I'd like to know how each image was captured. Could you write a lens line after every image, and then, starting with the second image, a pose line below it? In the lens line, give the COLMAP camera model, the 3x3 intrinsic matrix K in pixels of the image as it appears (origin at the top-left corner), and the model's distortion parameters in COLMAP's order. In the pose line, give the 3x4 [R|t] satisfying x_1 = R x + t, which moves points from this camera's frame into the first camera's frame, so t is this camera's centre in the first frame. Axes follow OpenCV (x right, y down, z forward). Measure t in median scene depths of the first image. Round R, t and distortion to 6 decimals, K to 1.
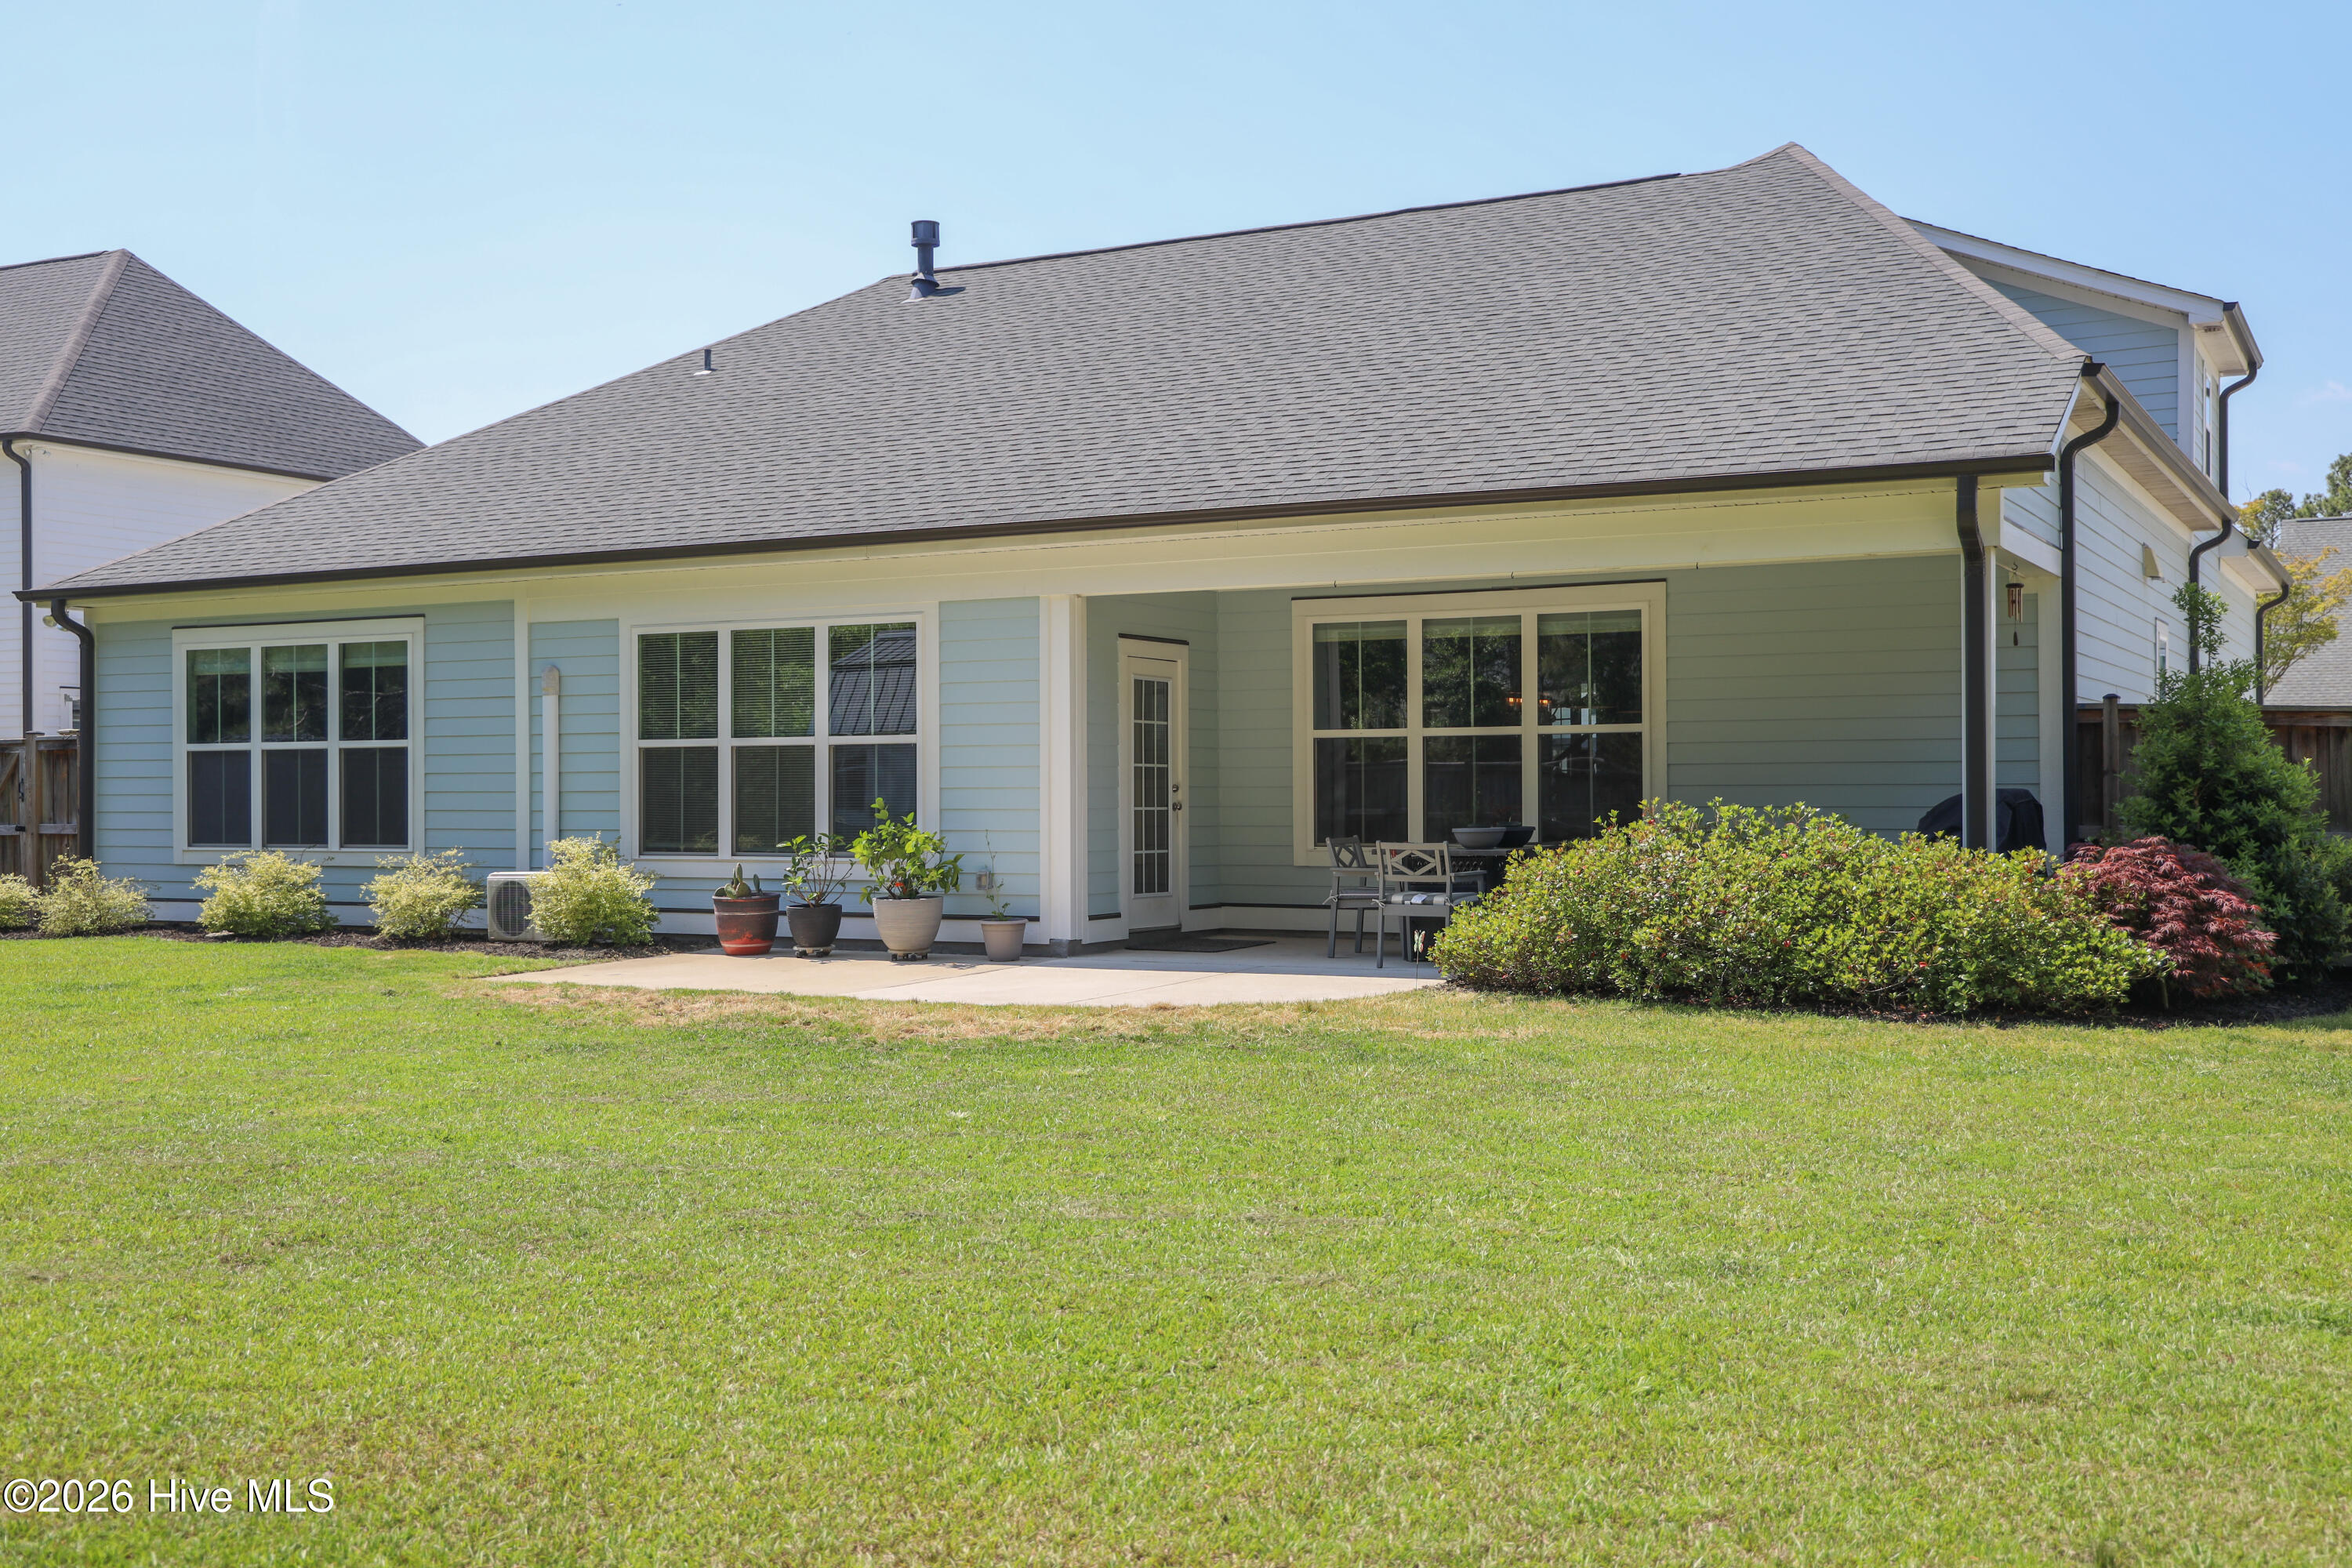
lens RADIAL K [[2363.3, 0, 1174.8], [0, 2363.3, 778.4], [0, 0, 1]] dist [0.041972, 0.035699]
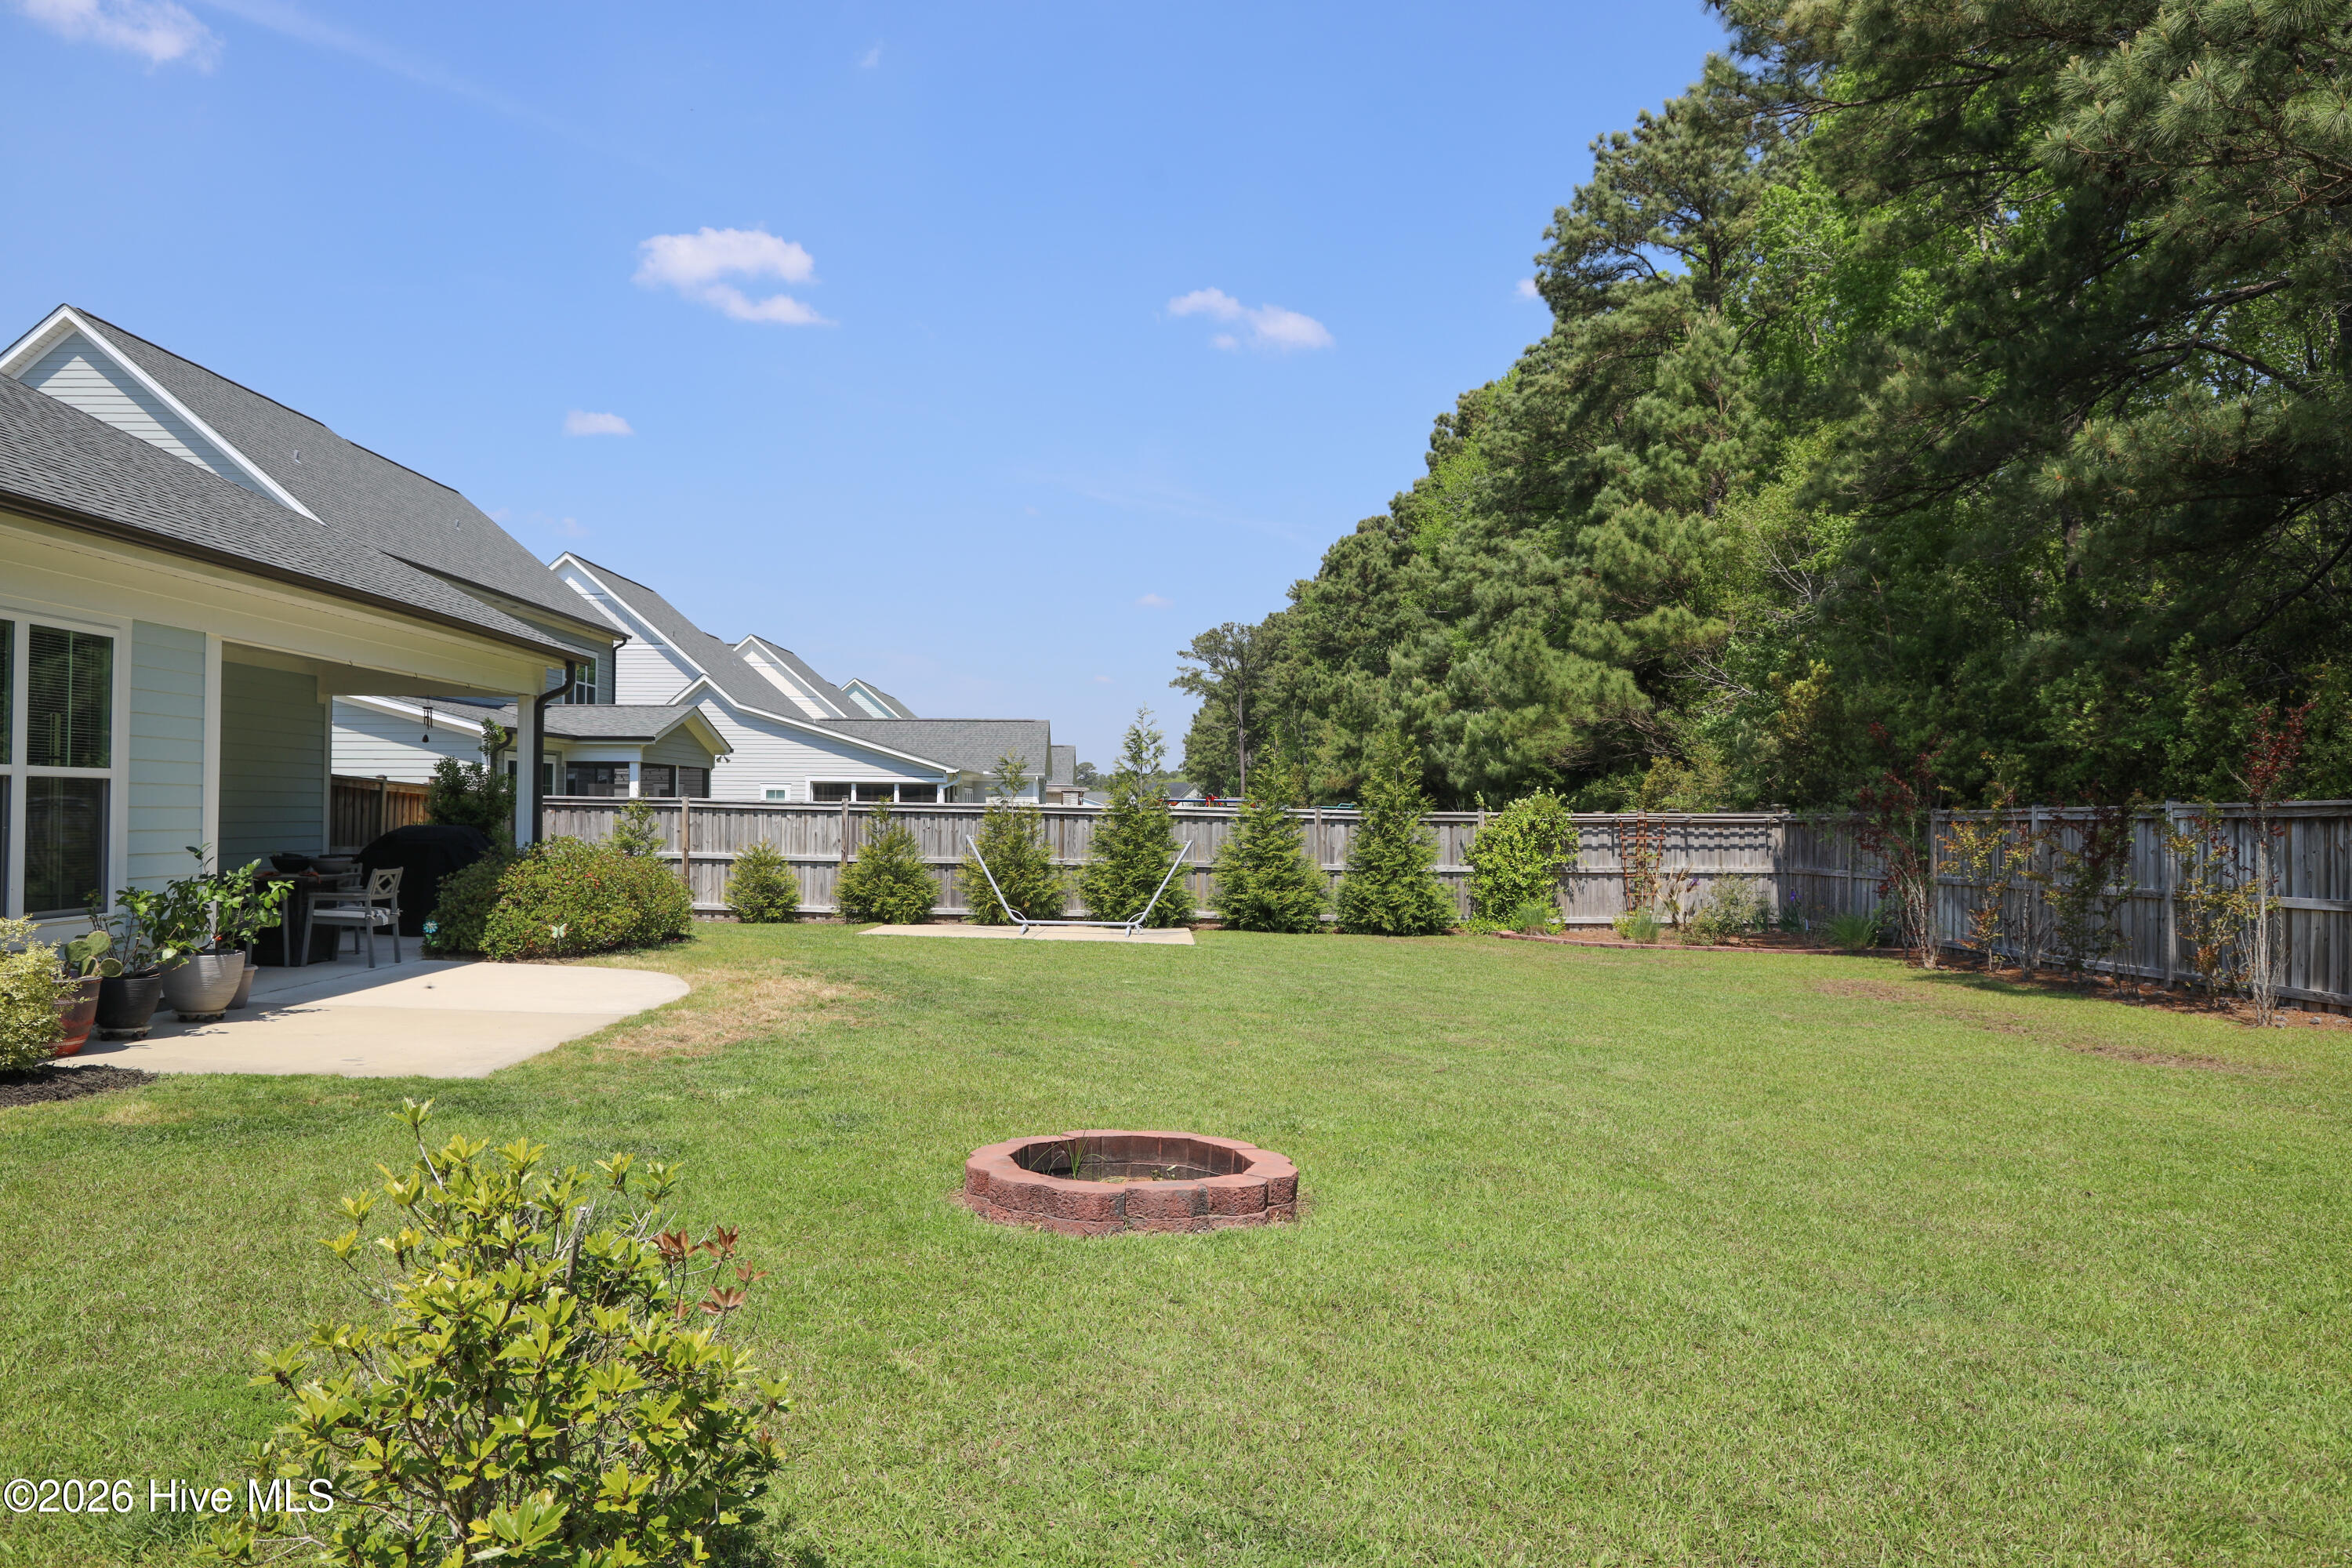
lens RADIAL K [[1636.7, 0, 1186.6], [0, 1636.7, 790.3], [0, 0, 1]] dist [-0.129402, 0.110515]
pose [[-0.509593, 0.011280, 0.860341, -0.799265], [-0.012482, 0.999712, -0.020501, -0.003587], [-0.860325, -0.021186, -0.509306, 0.957646]]
